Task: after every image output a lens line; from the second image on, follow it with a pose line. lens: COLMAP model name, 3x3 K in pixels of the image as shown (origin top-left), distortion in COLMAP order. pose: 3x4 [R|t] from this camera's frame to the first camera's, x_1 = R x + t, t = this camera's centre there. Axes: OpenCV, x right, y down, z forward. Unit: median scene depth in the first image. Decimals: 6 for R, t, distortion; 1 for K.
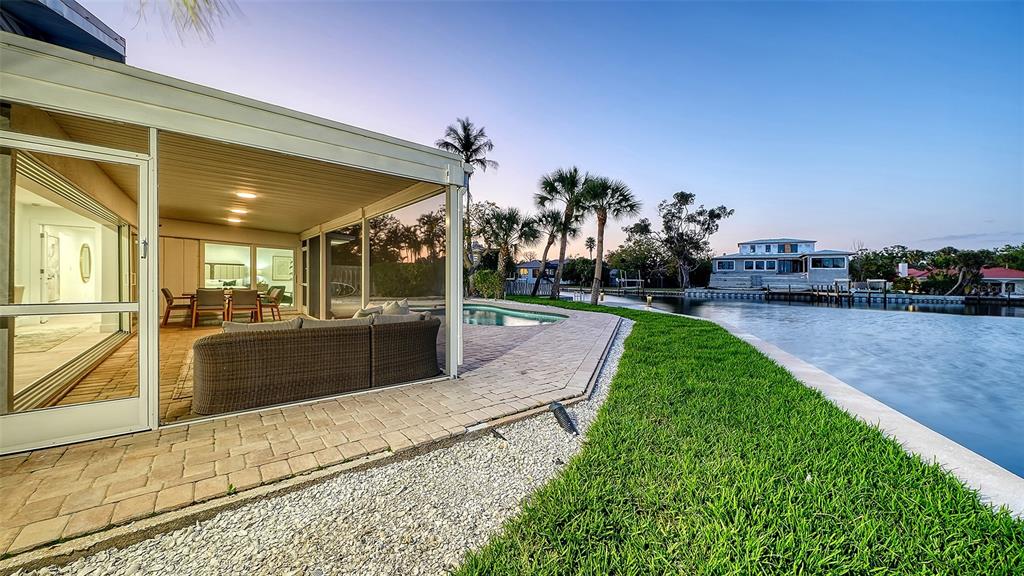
lens RADIAL K [[369.4, 0, 533.8], [0, 369.4, 290.9], [0, 0, 1]] dist [0.003232, 0.000593]
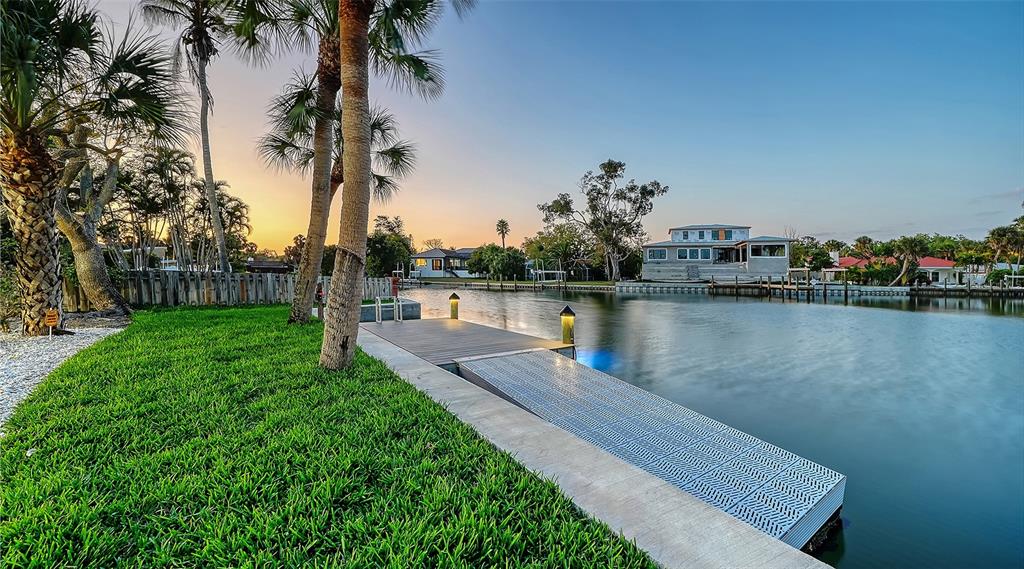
lens RADIAL K [[390.6, 0, 537.9], [0, 390.6, 271.0], [0, 0, 1]] dist [-0.005316, 0.001058]
pose [[0.977253, -0.005668, 0.211999, 0.072551], [0.013344, 0.999305, -0.034793, -0.003241], [-0.211655, 0.036831, 0.976650, 0.226956]]
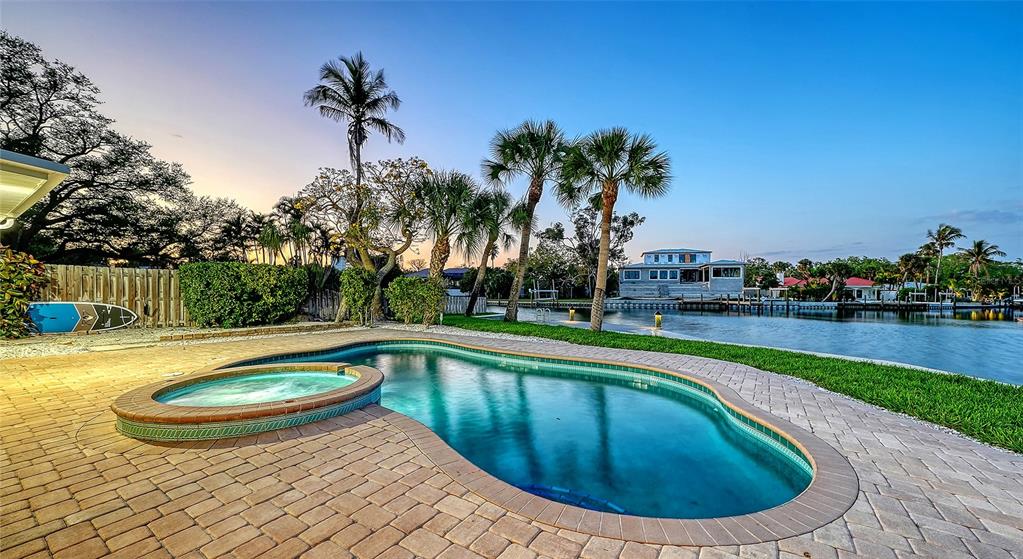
lens RADIAL K [[385.5, 0, 527.5], [0, 385.5, 297.8], [0, 0, 1]] dist [-0.000250, 0.000485]
pose [[0.960383, -0.015046, 0.278278, -0.043834], [0.018467, 0.999783, -0.009677, -0.004458], [-0.278072, 0.014433, 0.960452, 0.123031]]
